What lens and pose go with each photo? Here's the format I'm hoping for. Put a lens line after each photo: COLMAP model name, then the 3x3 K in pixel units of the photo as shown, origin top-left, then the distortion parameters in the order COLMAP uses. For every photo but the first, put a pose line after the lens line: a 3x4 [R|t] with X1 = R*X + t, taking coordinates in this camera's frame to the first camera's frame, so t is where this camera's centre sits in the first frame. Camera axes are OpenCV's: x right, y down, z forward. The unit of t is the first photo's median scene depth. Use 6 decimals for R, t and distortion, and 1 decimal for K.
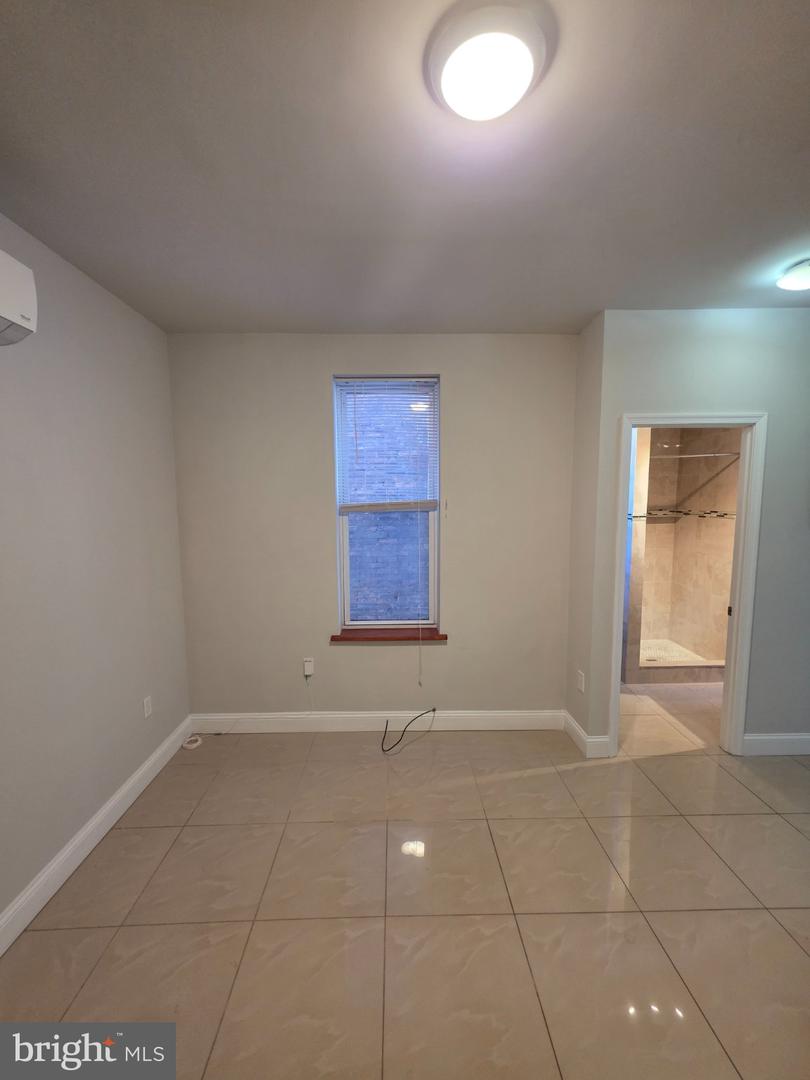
lens RADIAL K [[432.5, 0, 405.0], [0, 432.5, 544.5], [0, 0, 1]] dist [0.001933, 0.001004]
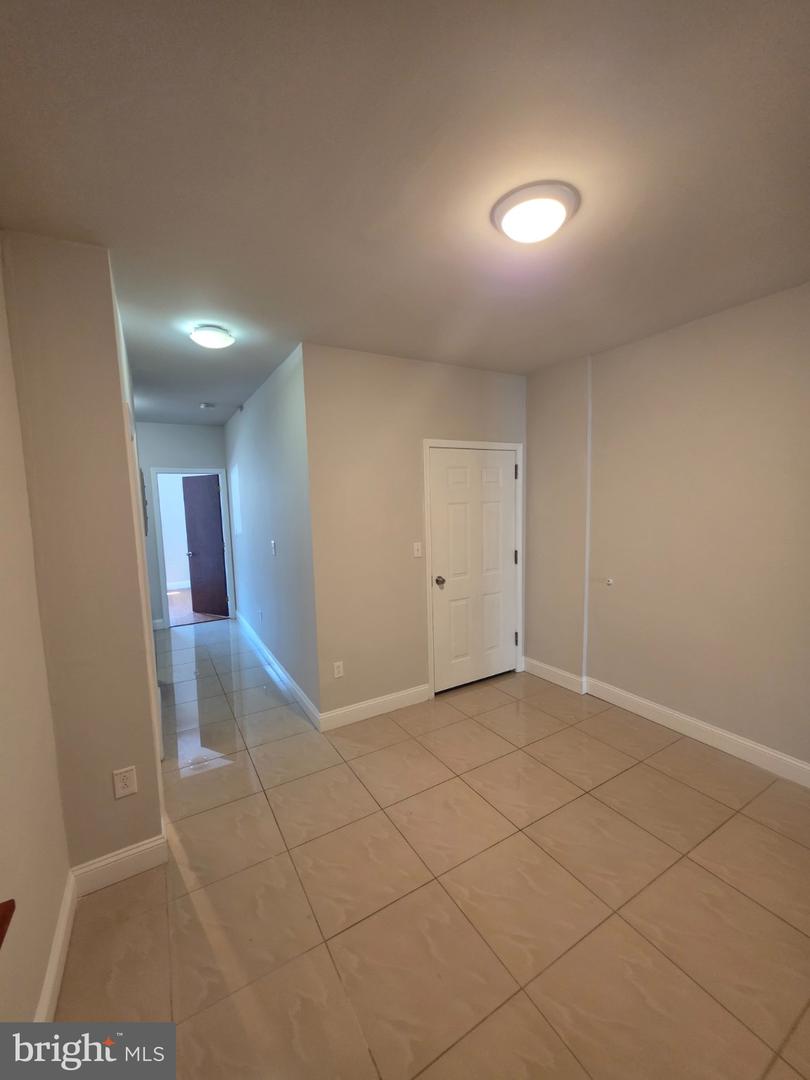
lens RADIAL K [[432.5, 0, 404.5], [0, 432.5, 543.8], [0, 0, 1]] dist [0.001933, 0.001004]
pose [[-0.483114, -0.068873, 0.872845, -0.382908], [0.122200, 0.981840, 0.145110, -0.098099], [-0.866988, 0.176766, -0.465924, 0.890343]]
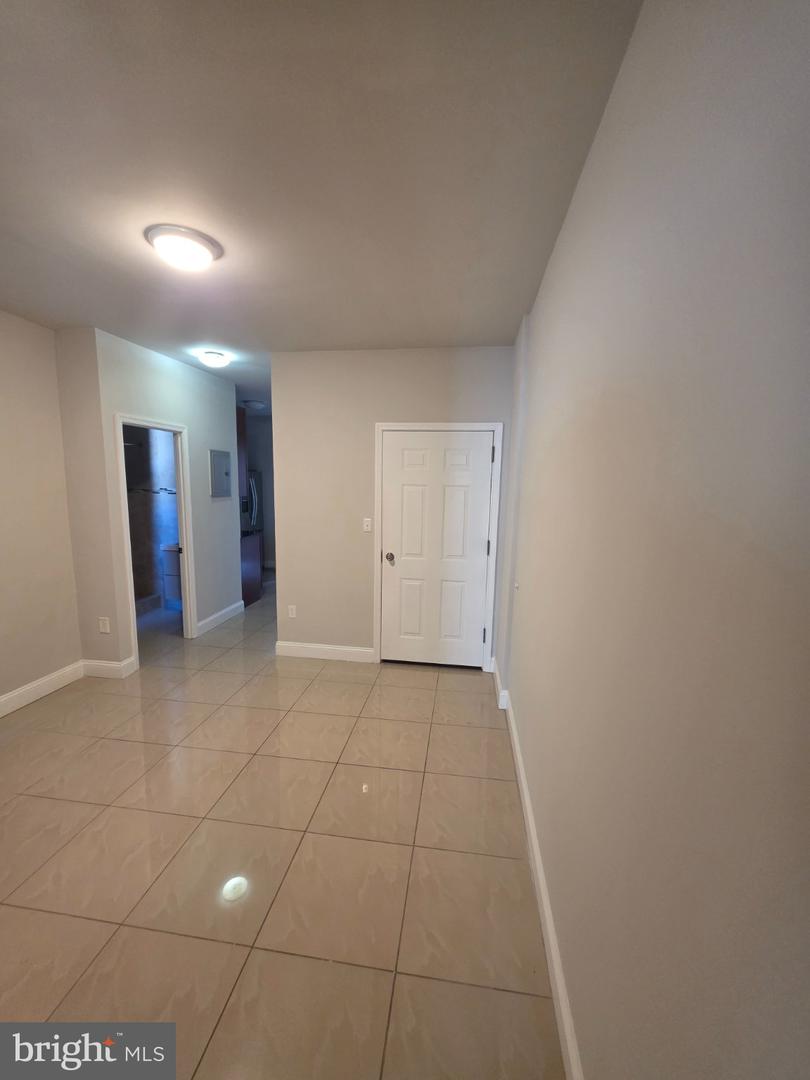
lens RADIAL K [[432.5, 0, 406.2], [0, 432.5, 544.0], [0, 0, 1]] dist [0.001933, 0.001004]
pose [[0.164907, -0.129662, 0.977749, -0.642009], [0.081087, 0.989748, 0.117577, 0.012134], [-0.982970, 0.059894, 0.173730, -0.075655]]
